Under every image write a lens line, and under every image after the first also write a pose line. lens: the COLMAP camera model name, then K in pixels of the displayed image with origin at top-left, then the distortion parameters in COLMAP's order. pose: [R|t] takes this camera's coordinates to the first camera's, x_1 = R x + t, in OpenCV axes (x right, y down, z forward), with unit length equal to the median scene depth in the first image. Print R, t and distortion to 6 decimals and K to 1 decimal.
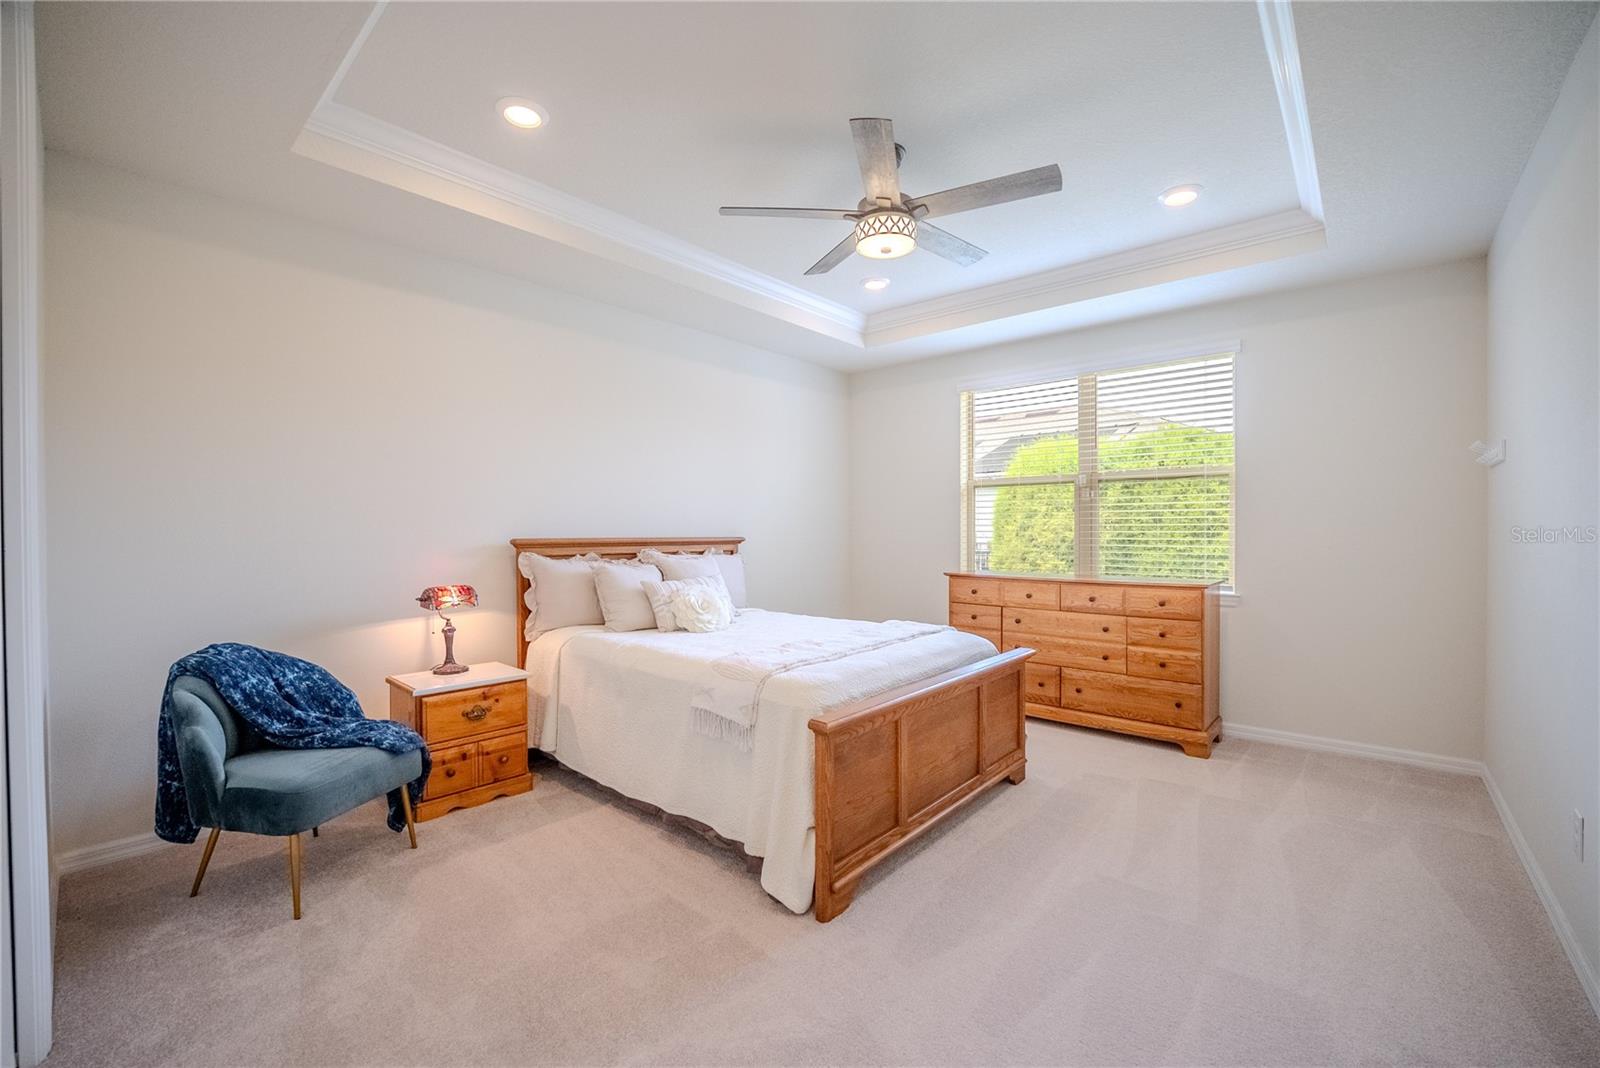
lens RADIAL K [[676.2, 0, 802.7], [0, 676.2, 536.8], [0, 0, 1]] dist [-0.030304, 0.004680]
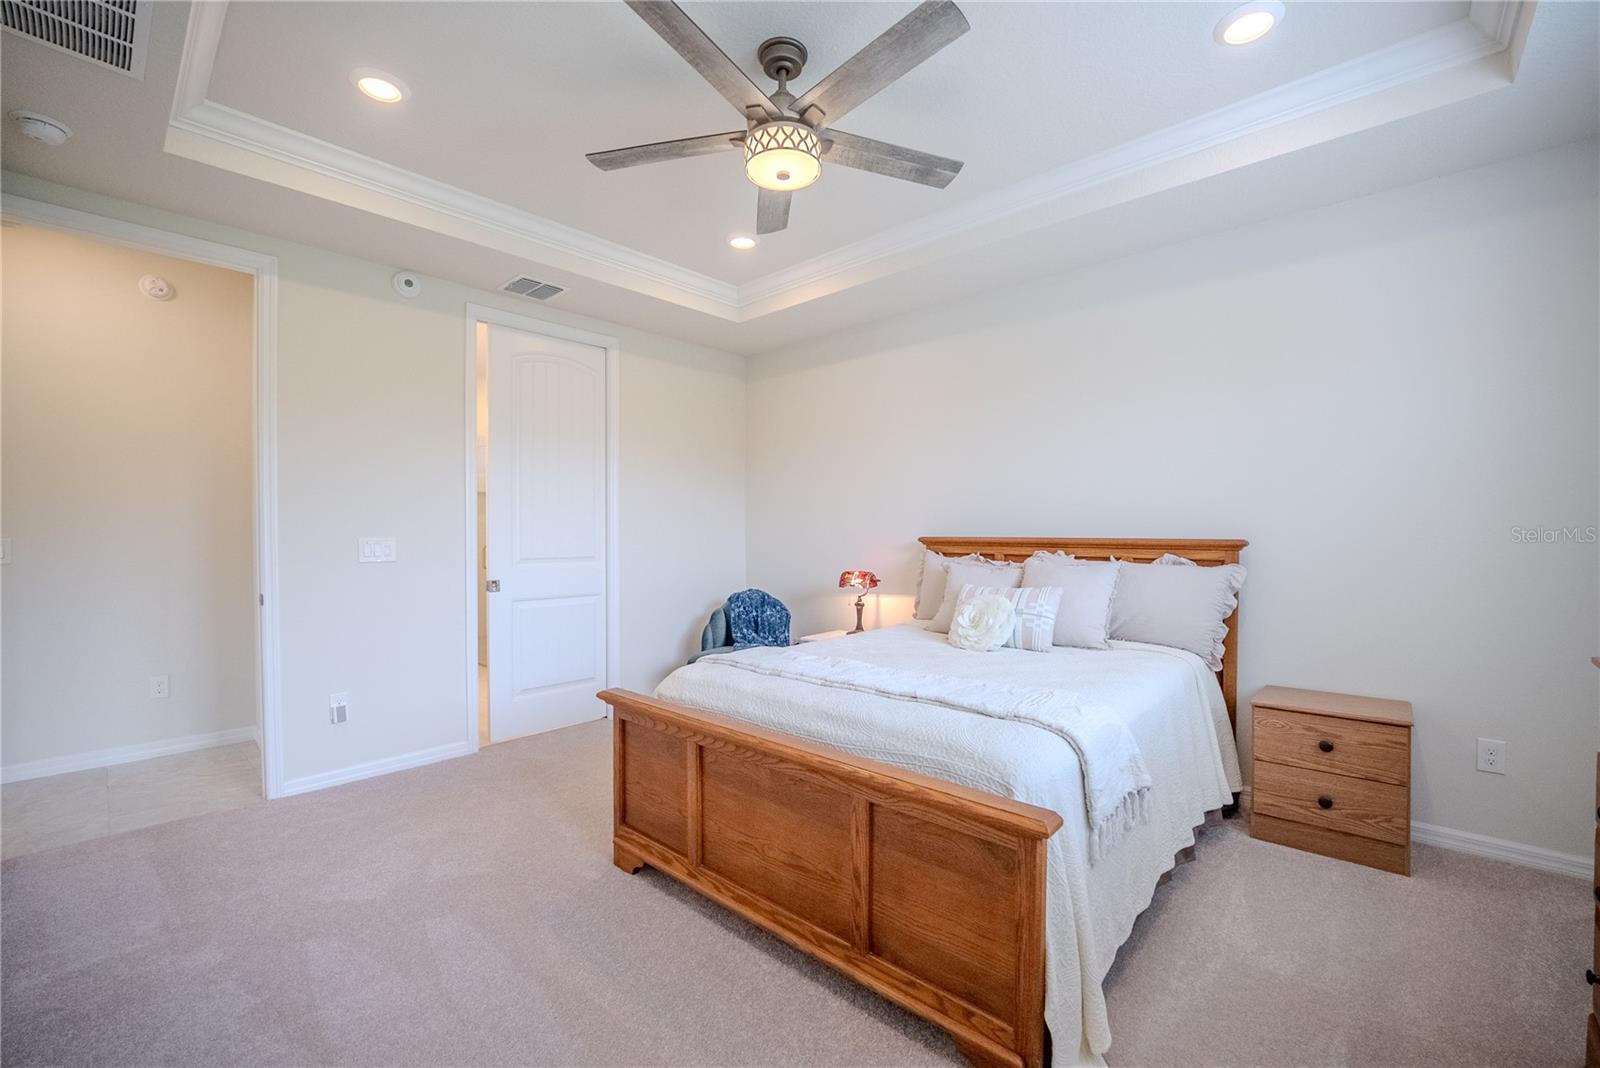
lens RADIAL K [[676.2, 0, 802.7], [0, 676.2, 536.8], [0, 0, 1]] dist [-0.030304, 0.004680]
pose [[-0.042852, 0.010159, -0.999030, 0.813939], [-0.007736, 0.999915, 0.010499, -0.009011], [0.999051, 0.008178, -0.042770, 0.942047]]
